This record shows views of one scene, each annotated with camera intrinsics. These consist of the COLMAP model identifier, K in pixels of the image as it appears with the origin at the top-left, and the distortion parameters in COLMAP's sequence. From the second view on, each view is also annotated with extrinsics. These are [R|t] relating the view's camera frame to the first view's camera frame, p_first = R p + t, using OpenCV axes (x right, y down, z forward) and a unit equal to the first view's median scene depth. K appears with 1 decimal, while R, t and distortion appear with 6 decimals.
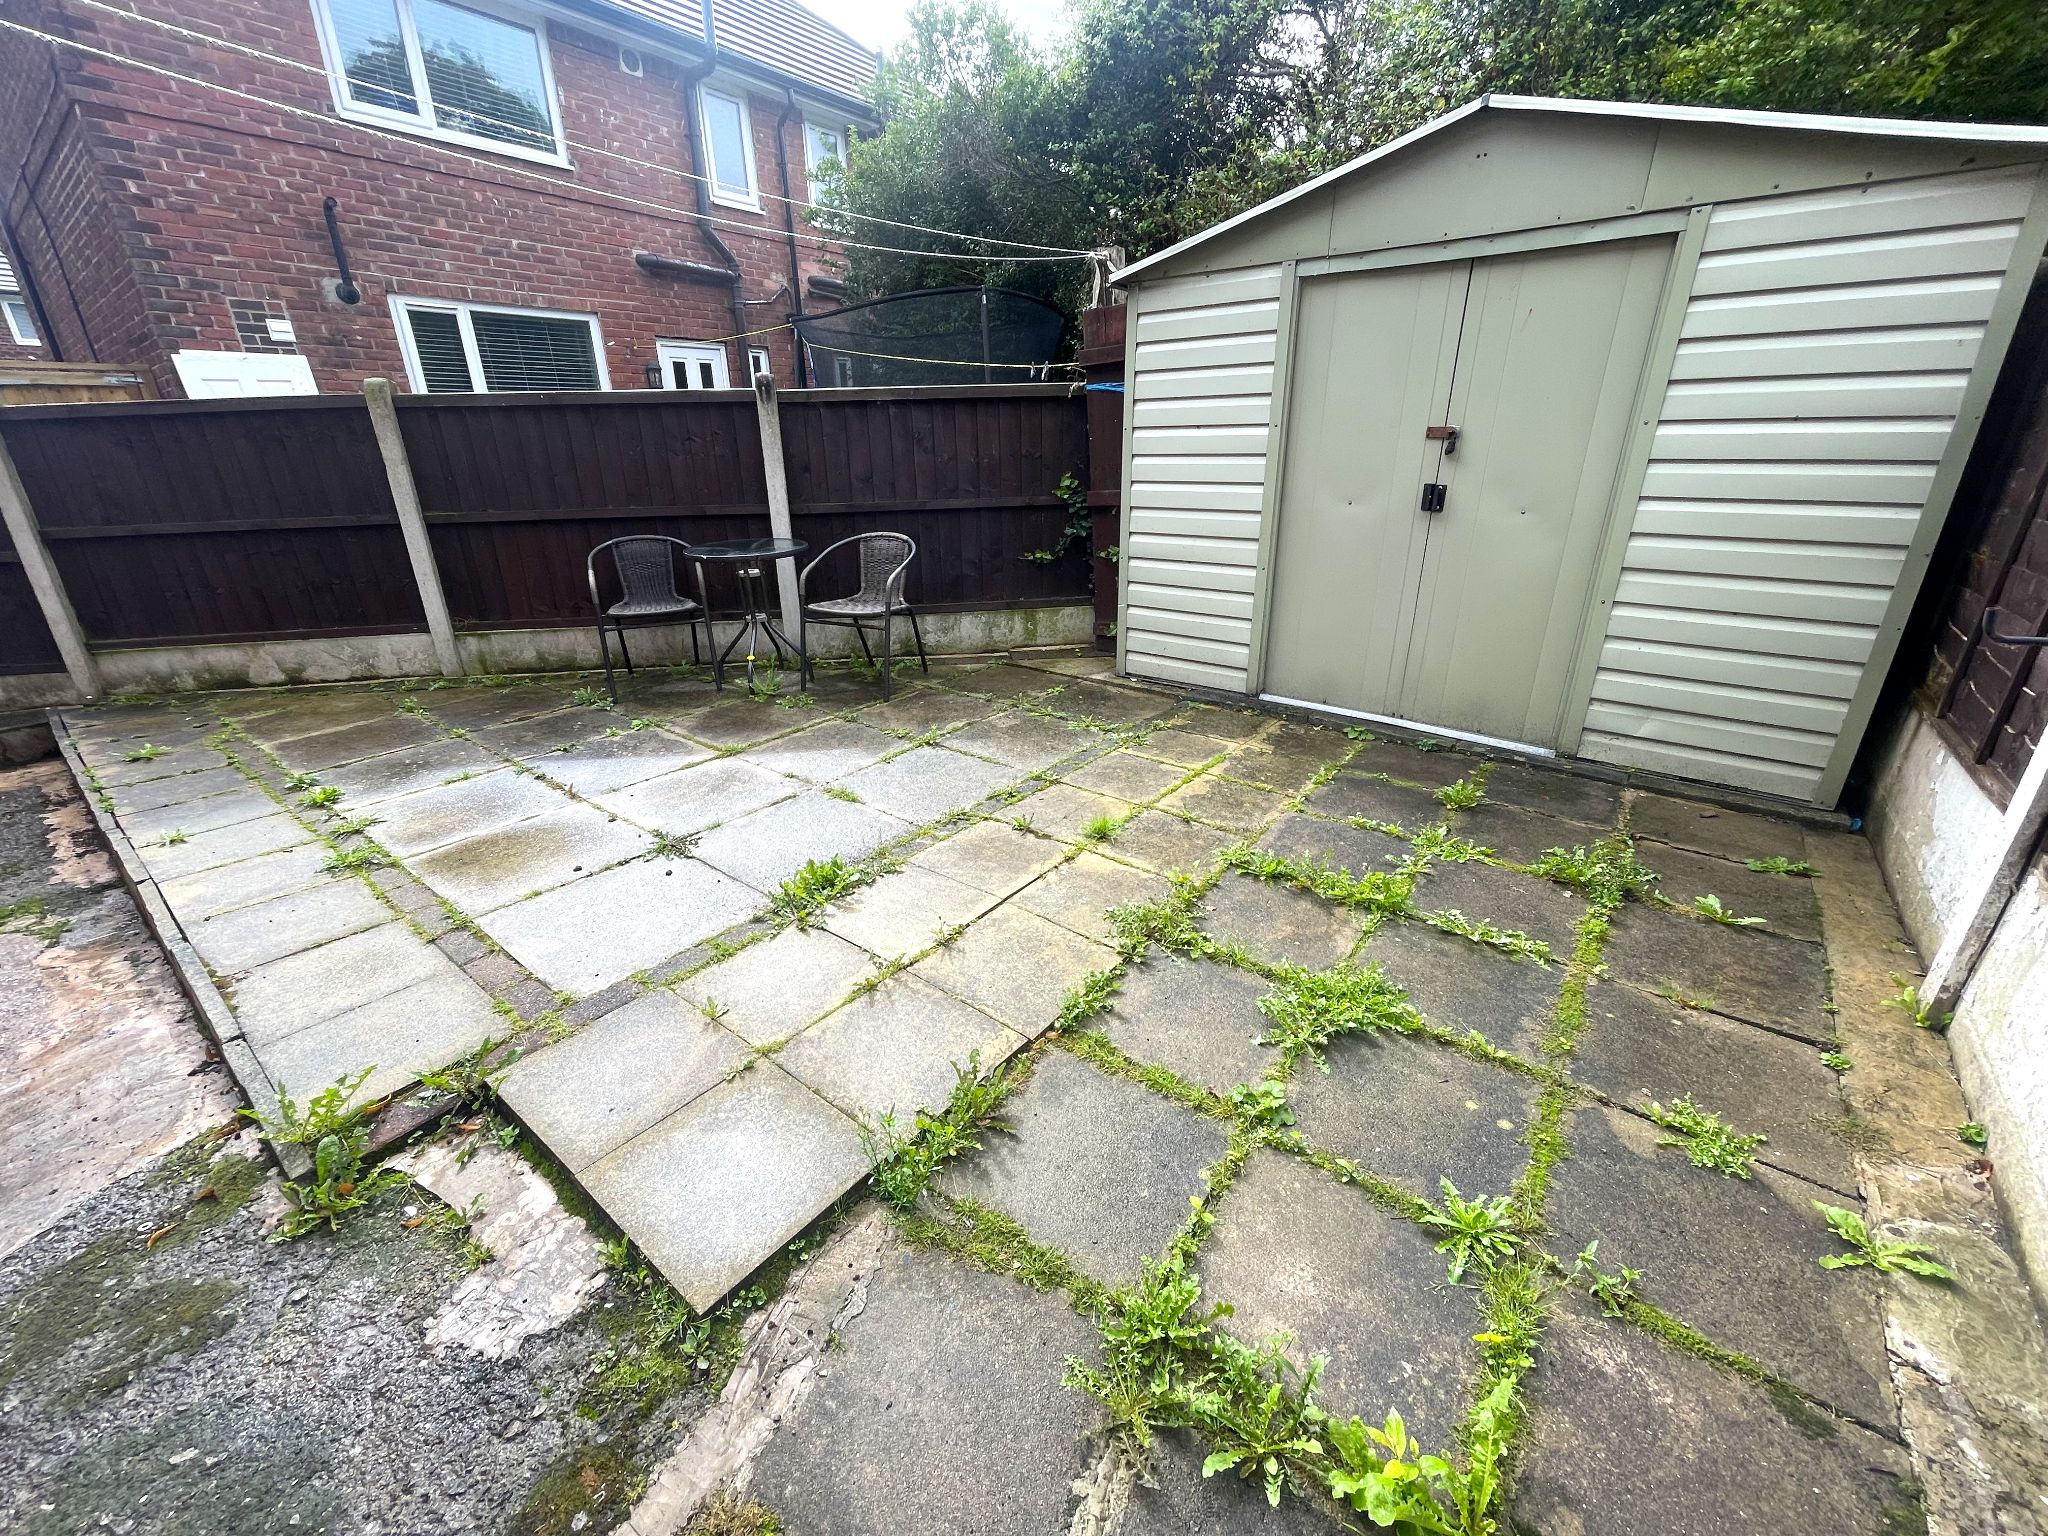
lens RADIAL K [[820.0, 0, 1024.0], [0, 820.0, 768.0], [0, 0, 1]] dist [0.002107, 0.000394]
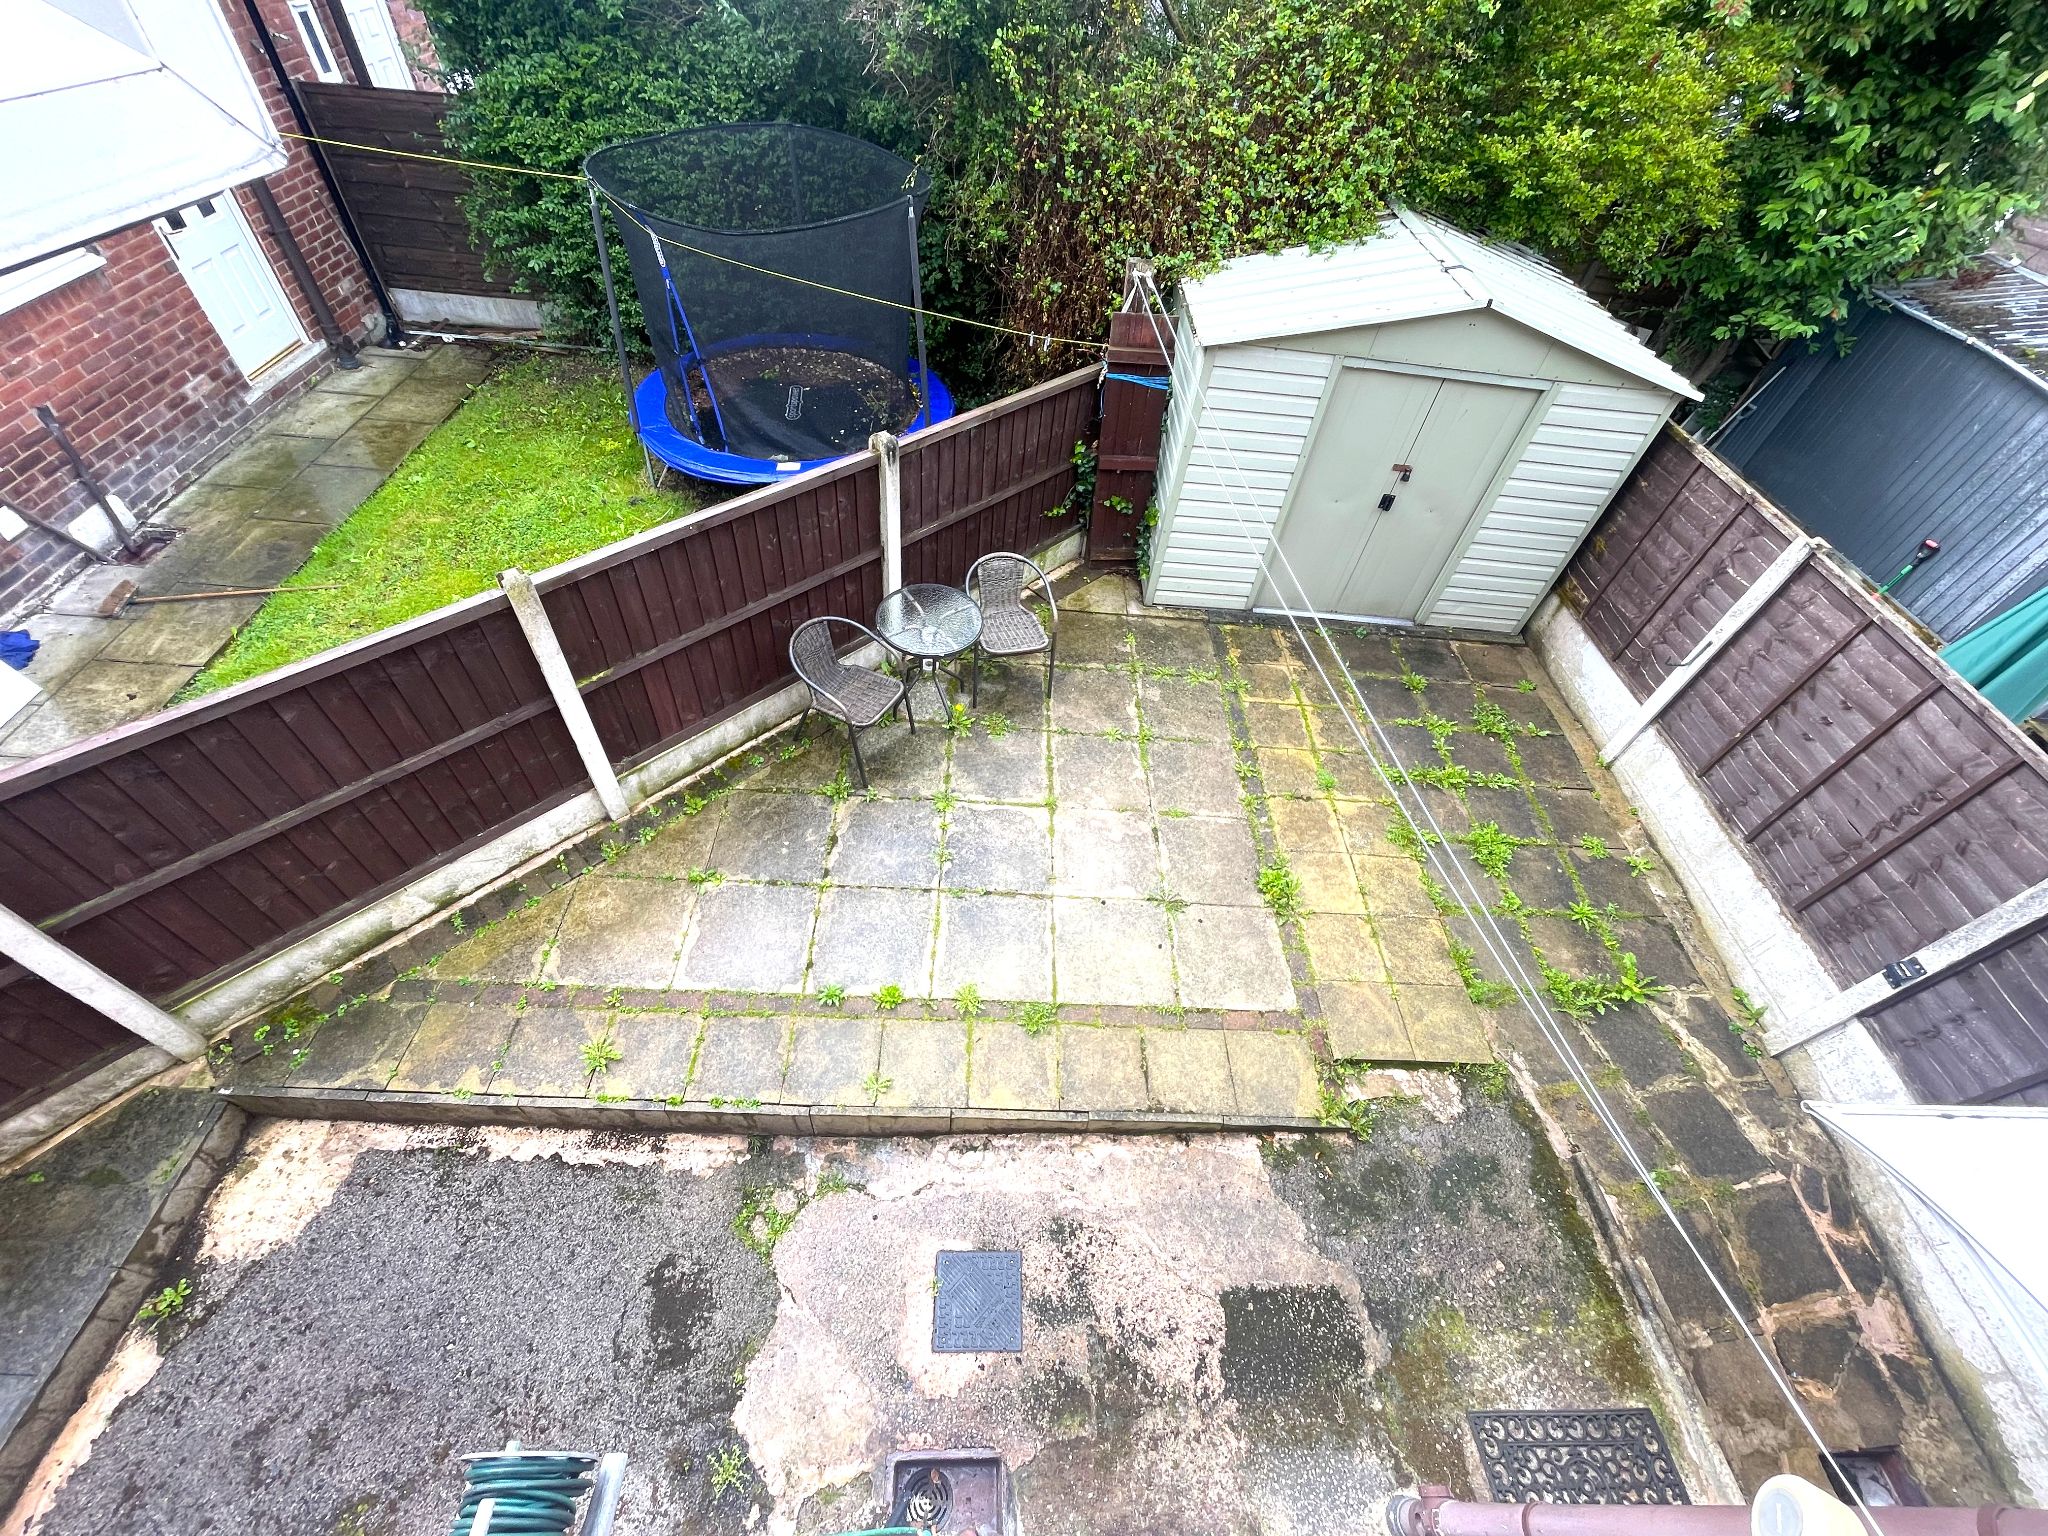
lens RADIAL K [[825.1, 0, 1023.4], [0, 825.1, 764.4], [0, 0, 1]] dist [-0.002109, 0.000512]
pose [[0.778198, -0.407875, 0.477543, -1.088829], [0.133806, 0.850618, 0.508474, -0.829125], [-0.613600, -0.331795, 0.716525, 0.084908]]
